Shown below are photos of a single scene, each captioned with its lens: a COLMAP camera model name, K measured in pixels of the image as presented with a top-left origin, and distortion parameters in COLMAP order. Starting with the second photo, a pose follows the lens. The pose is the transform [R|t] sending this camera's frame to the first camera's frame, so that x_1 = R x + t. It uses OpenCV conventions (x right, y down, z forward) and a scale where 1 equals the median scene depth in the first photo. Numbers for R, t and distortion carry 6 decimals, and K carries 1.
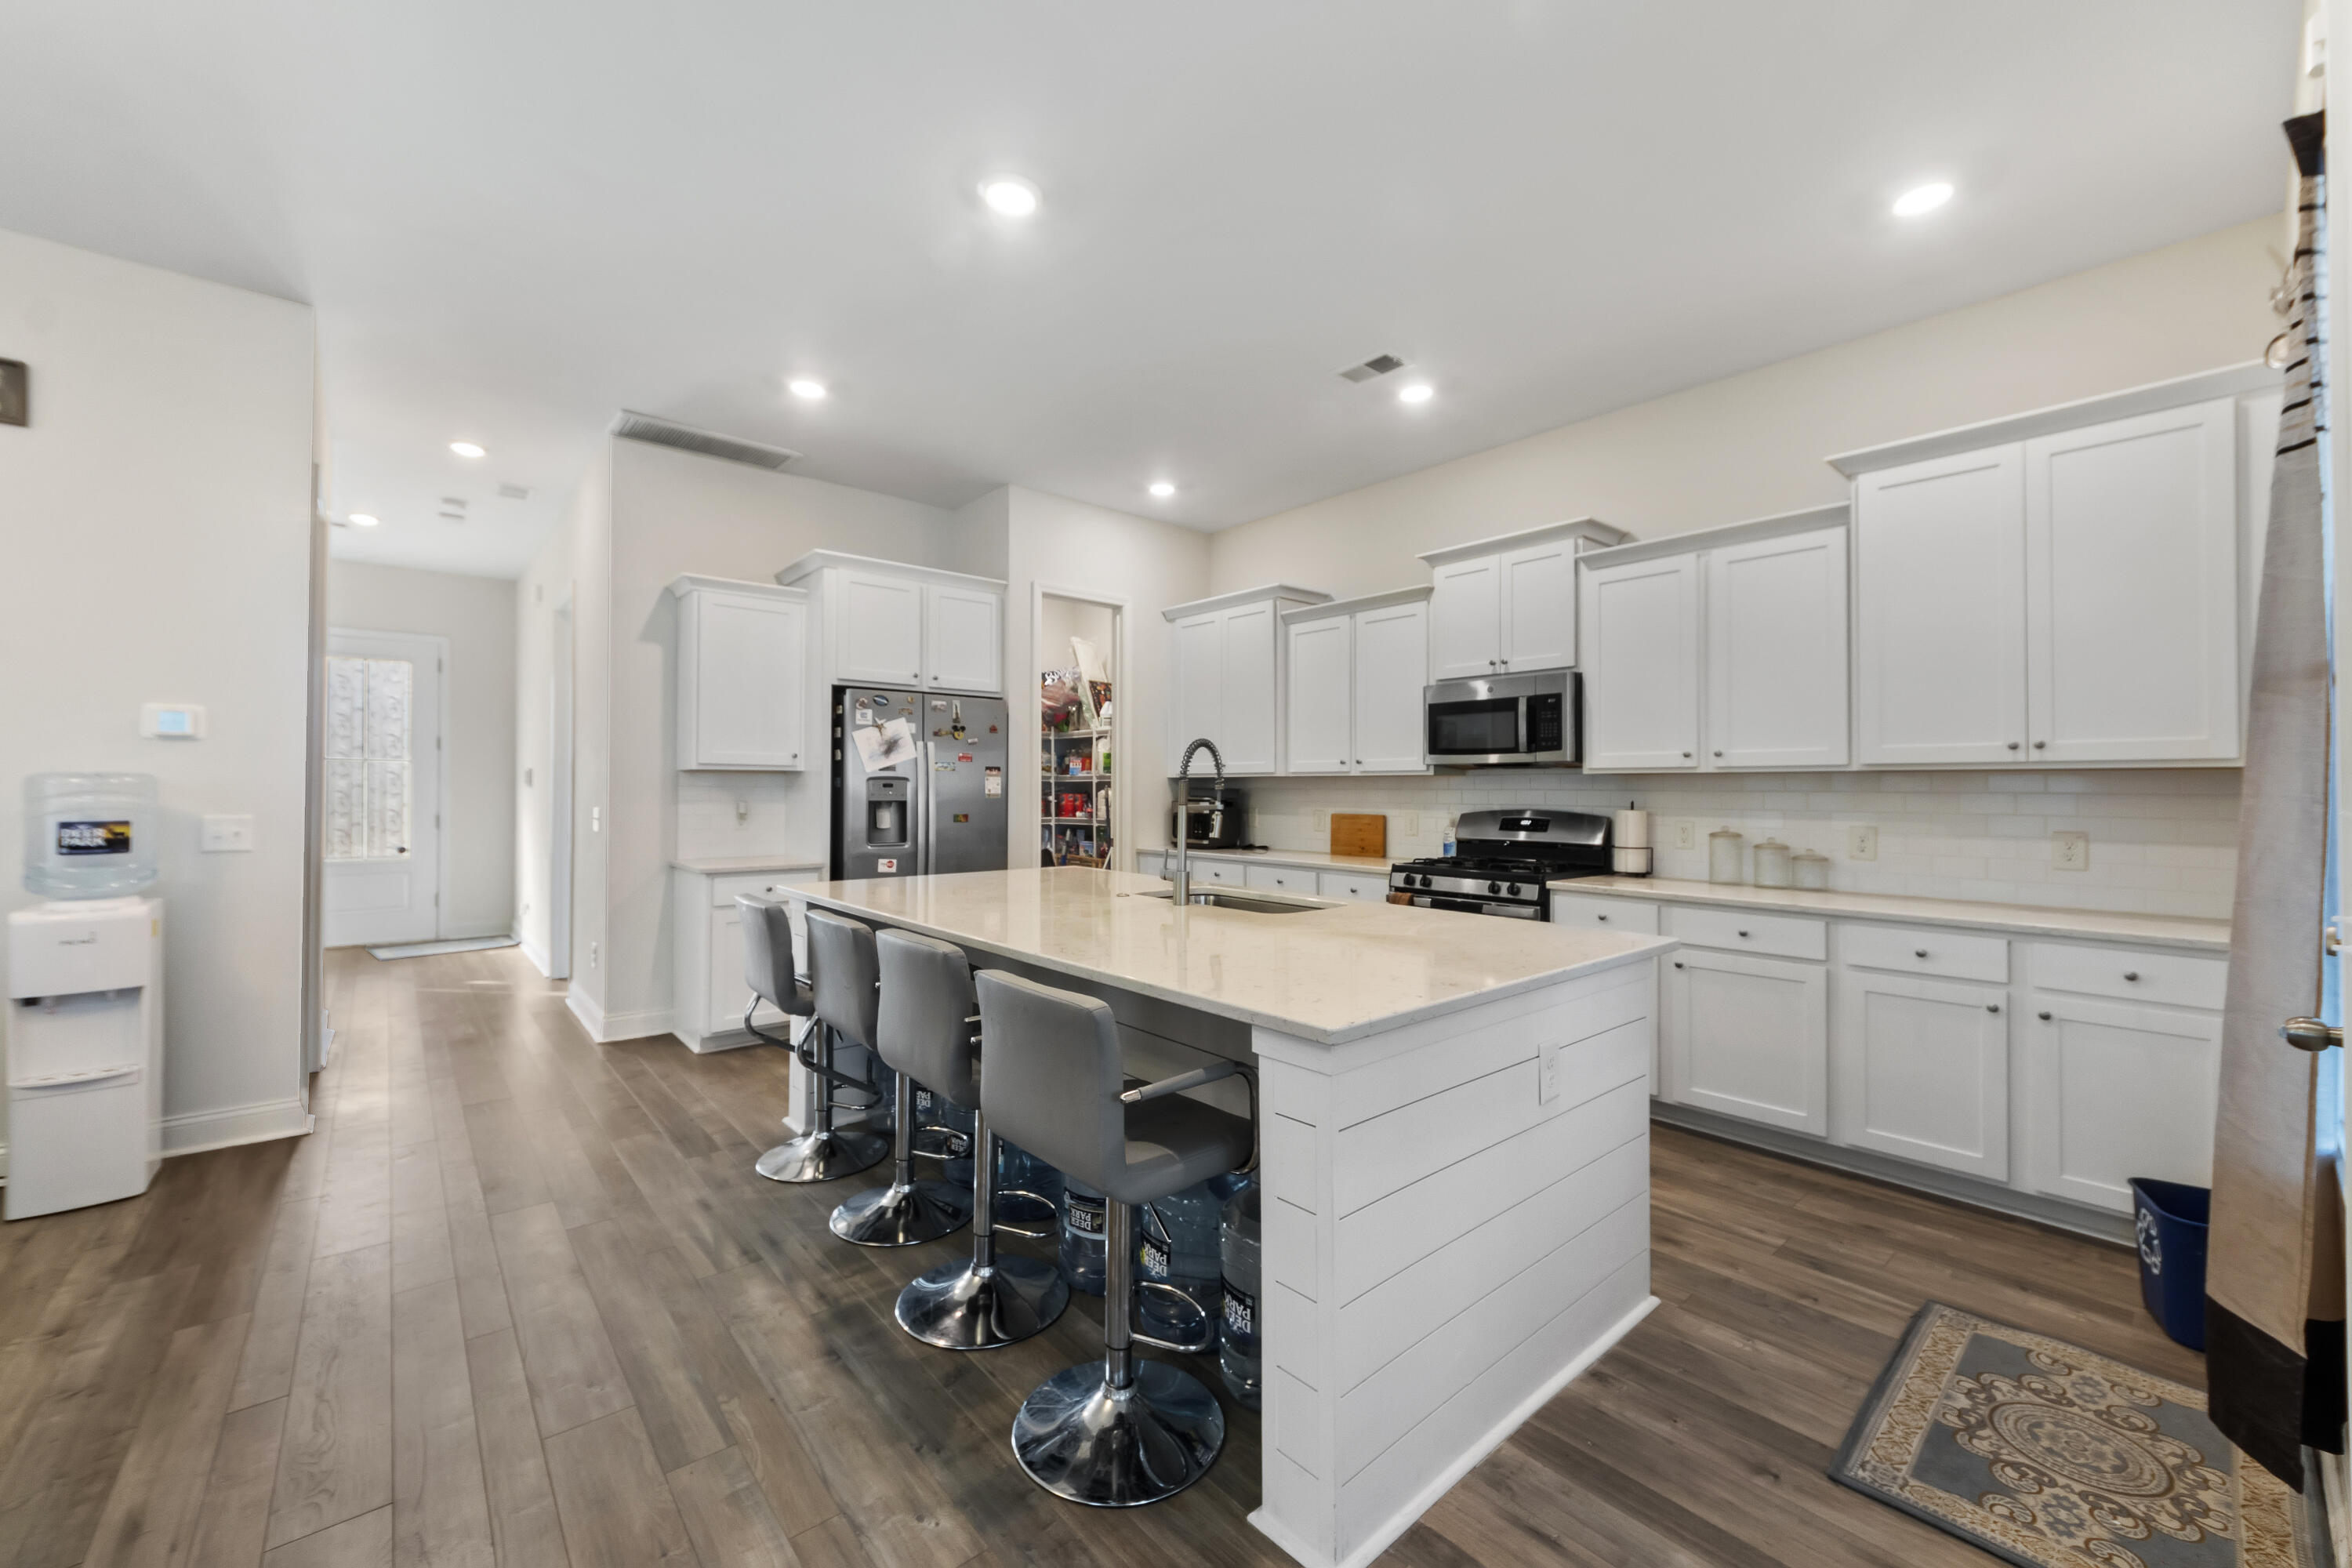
lens RADIAL K [[904.9, 0, 1188.1], [0, 904.9, 782.3], [0, 0, 1]] dist [0.001558, 0.000263]
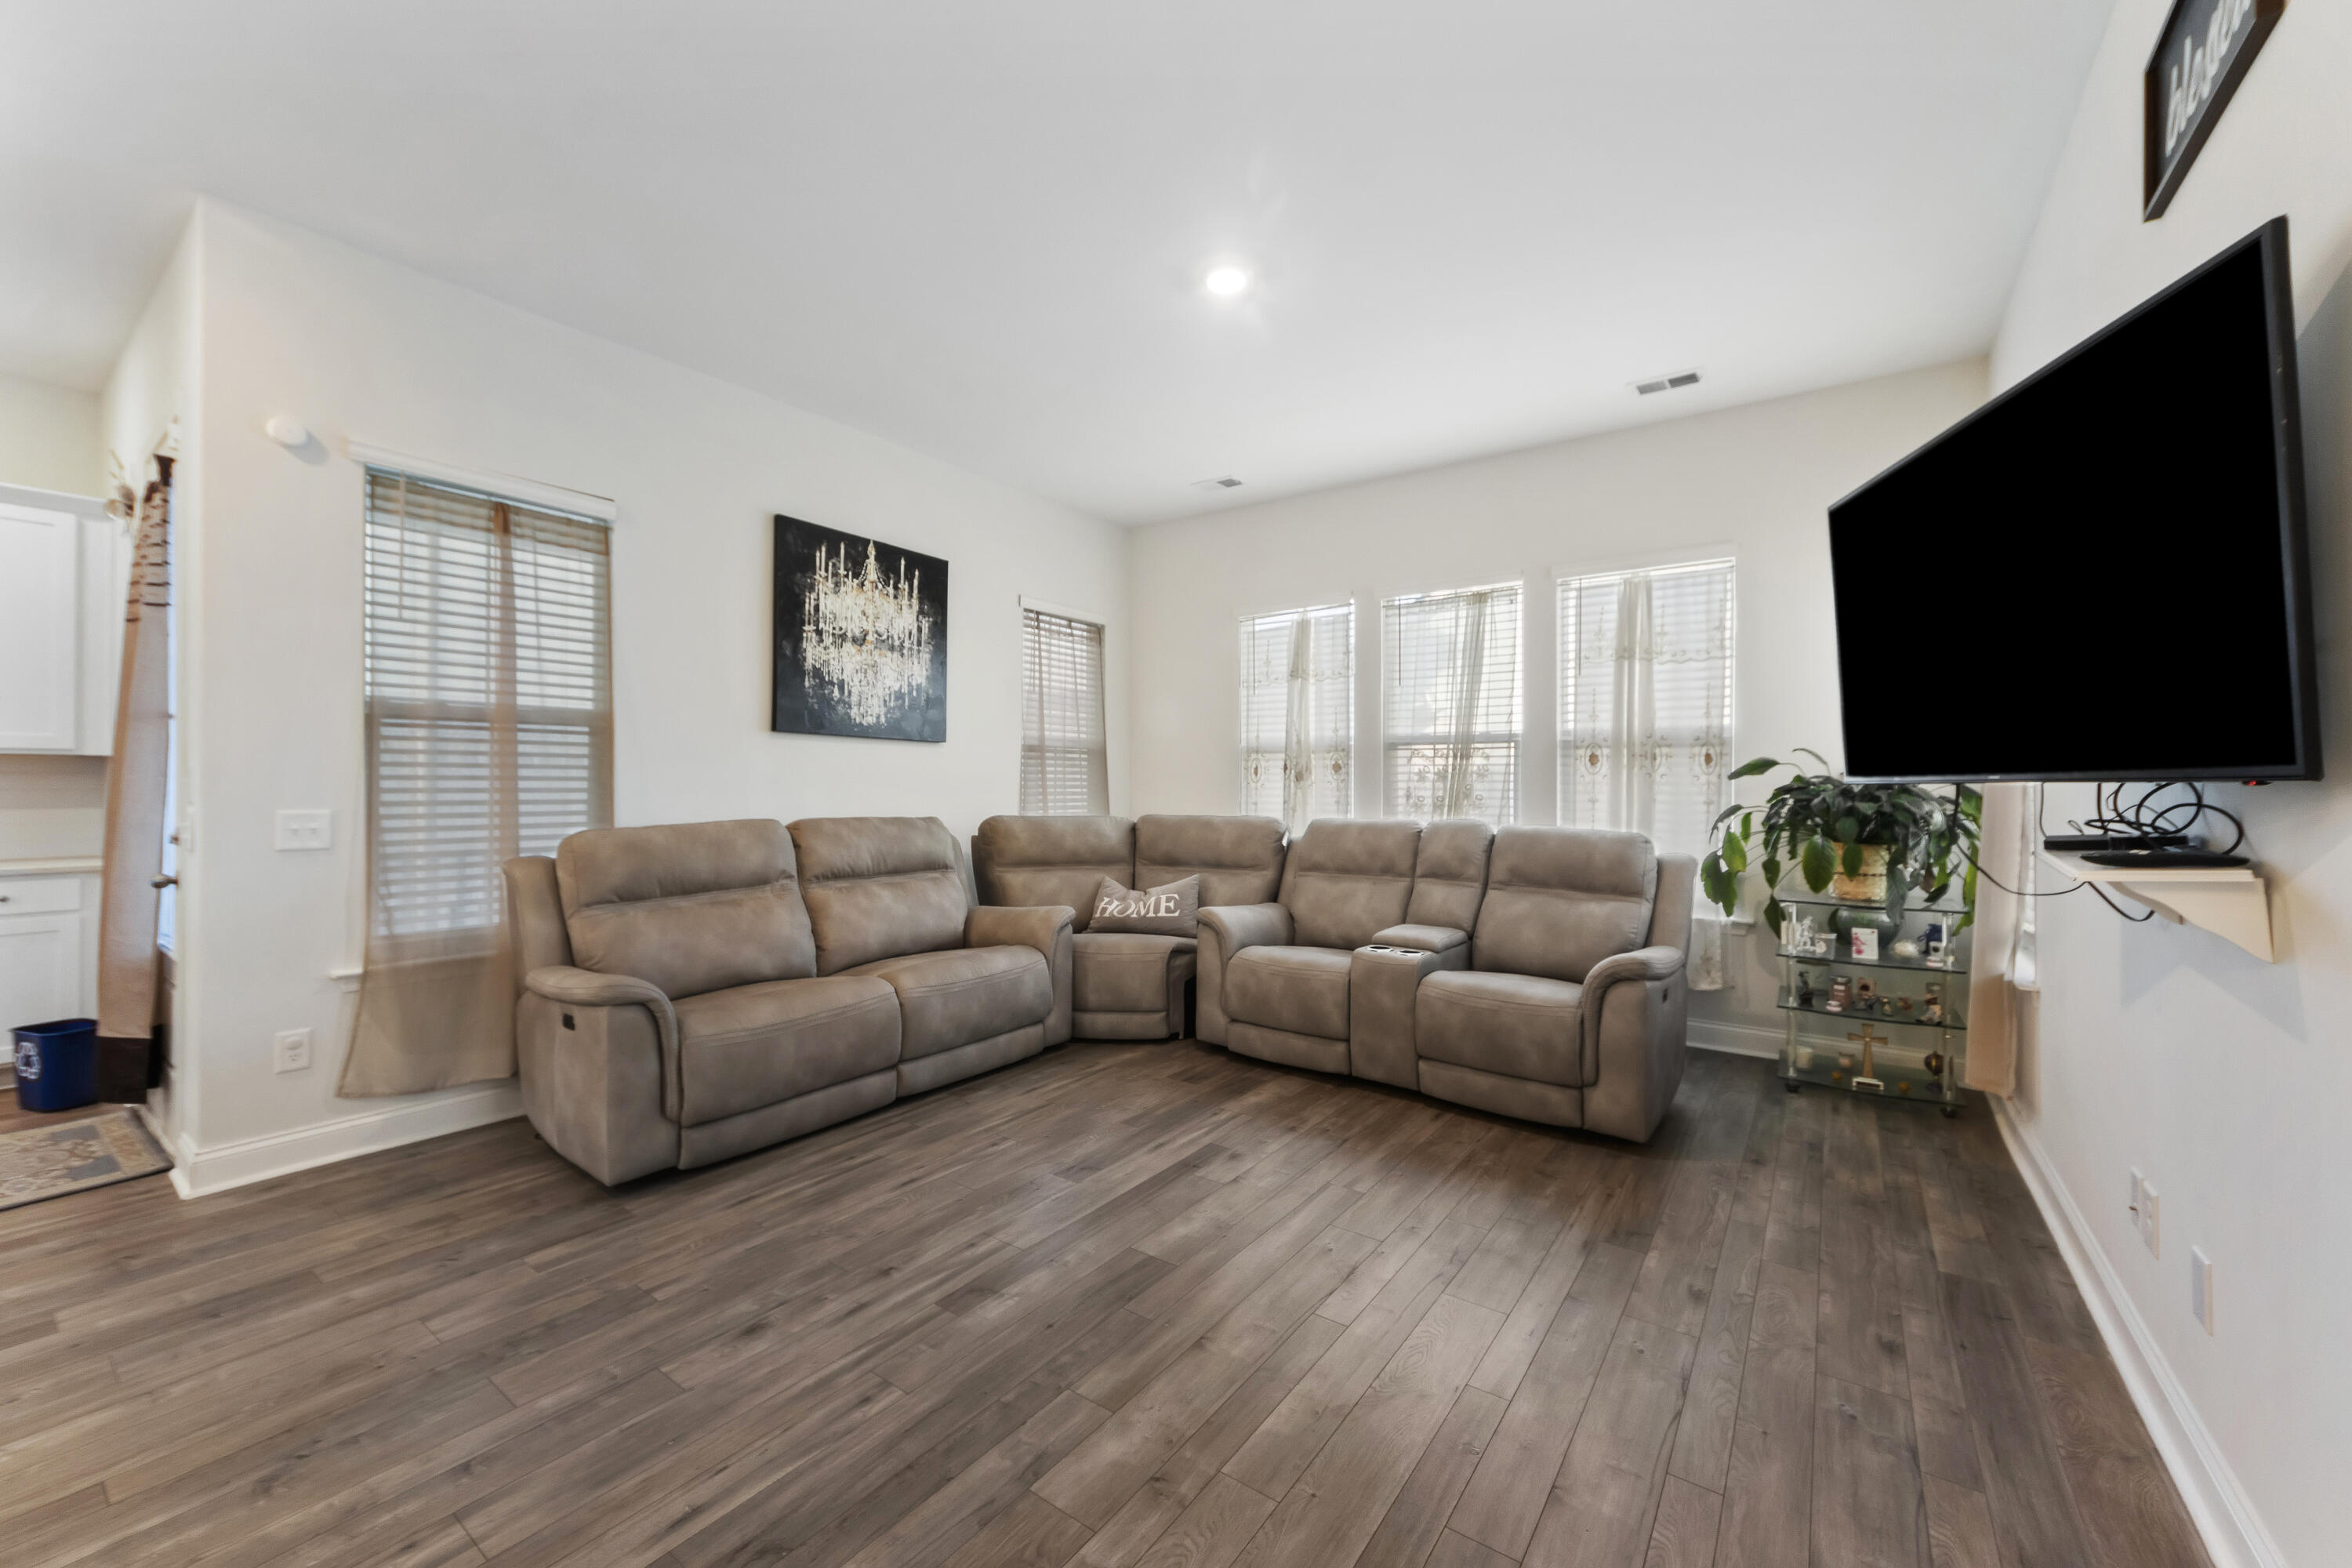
lens RADIAL K [[893.1, 0, 1206.0], [0, 893.1, 767.6], [0, 0, 1]] dist [0.009483, -0.000082]
pose [[-0.219770, 0.006163, 0.975532, -0.419653], [-0.011020, 0.999901, -0.008800, -0.001657], [-0.975490, -0.012684, -0.219680, -0.284493]]
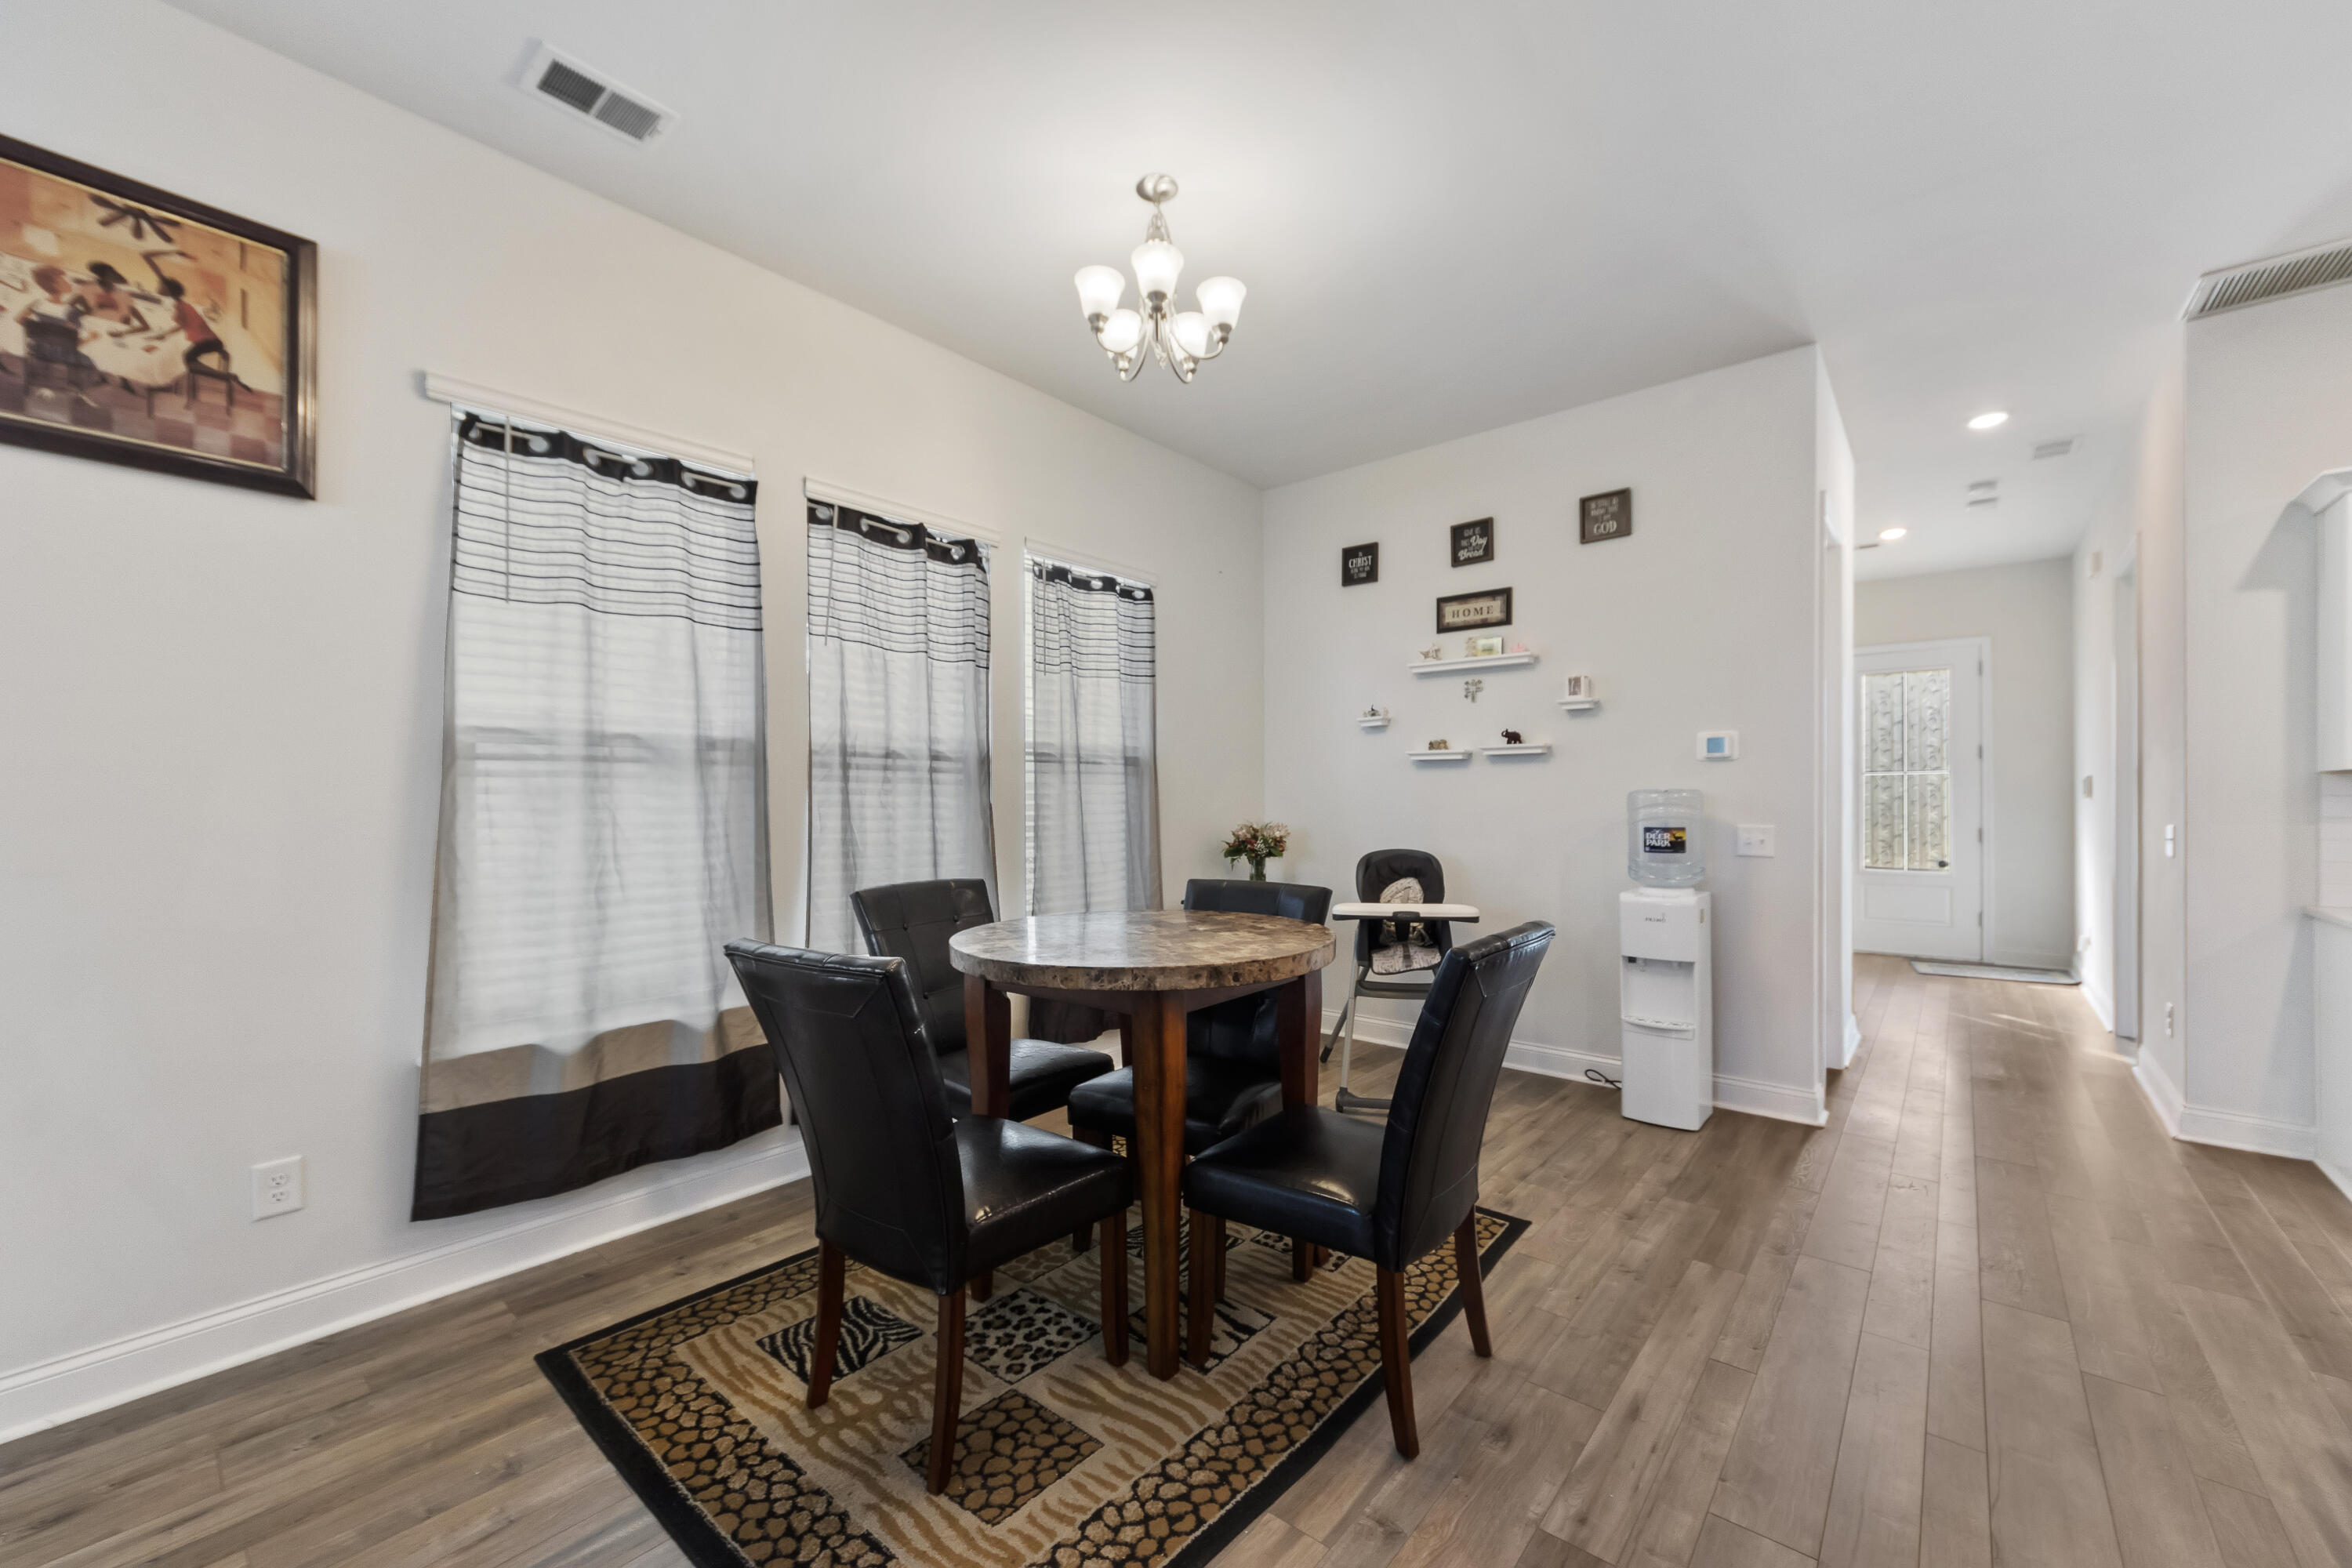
lens RADIAL K [[919.4, 0, 1165.6], [0, 919.4, 804.5], [0, 0, 1]] dist [0.000397, 0.000803]
pose [[0.135889, -0.000209, -0.990724, -0.007911], [0.011303, 0.999935, 0.001339, 0.000574], [0.990660, -0.011380, 0.135883, 0.069914]]
